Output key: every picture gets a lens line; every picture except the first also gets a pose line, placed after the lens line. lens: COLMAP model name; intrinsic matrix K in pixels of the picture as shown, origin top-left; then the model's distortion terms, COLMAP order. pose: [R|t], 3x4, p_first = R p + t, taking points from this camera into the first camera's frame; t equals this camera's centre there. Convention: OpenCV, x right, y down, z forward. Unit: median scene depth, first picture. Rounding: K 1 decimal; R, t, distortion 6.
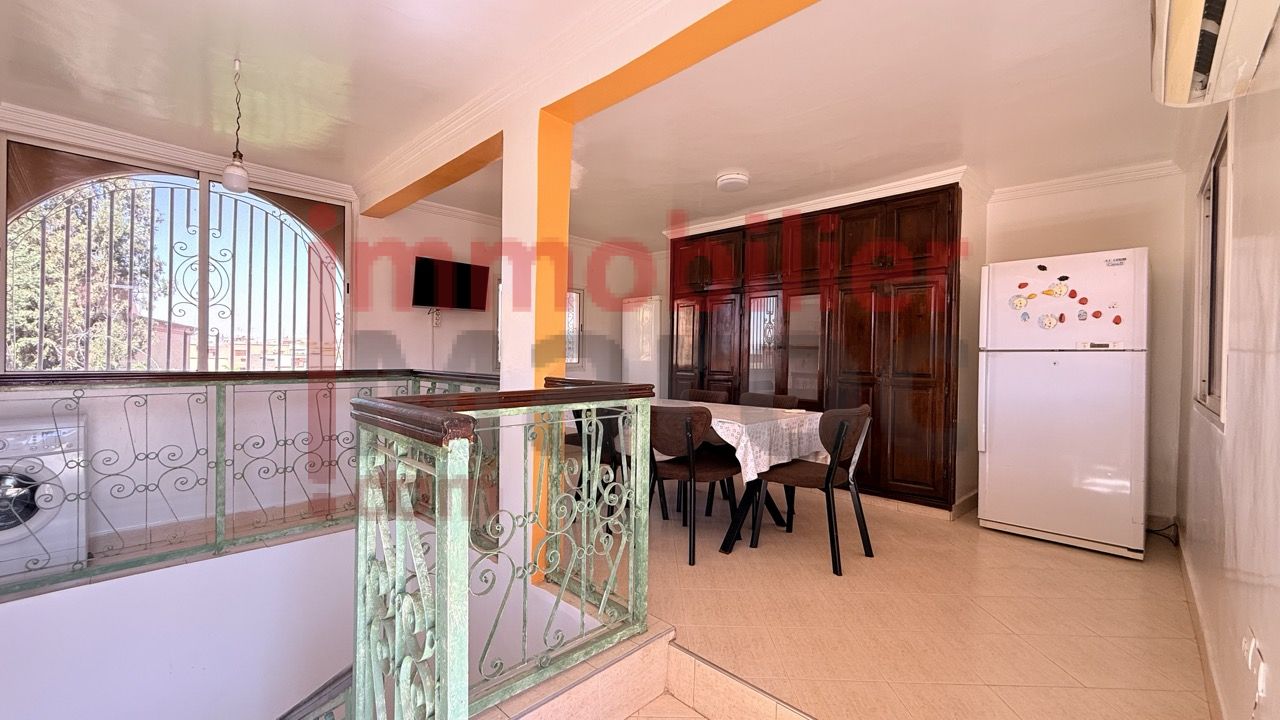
lens RADIAL K [[510.4, 0, 634.8], [0, 510.4, 358.3], [0, 0, 1]] dist [0.000727, 0.000229]
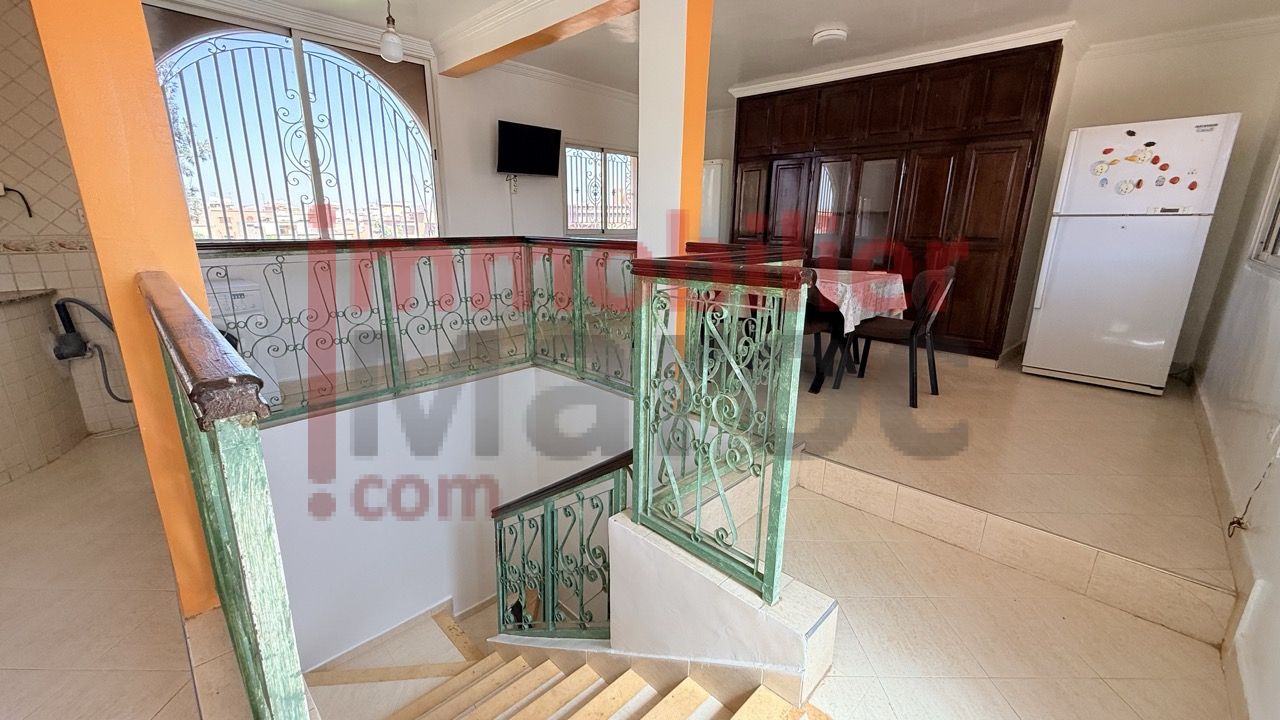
lens RADIAL K [[510.4, 0, 640.6], [0, 510.4, 356.4], [0, 0, 1]] dist [0.000727, 0.000229]
pose [[0.999950, -0.006853, 0.007255, -0.206357], [0.004809, 0.967870, 0.251404, -0.002720], [-0.008745, -0.251356, 0.967855, -0.112452]]
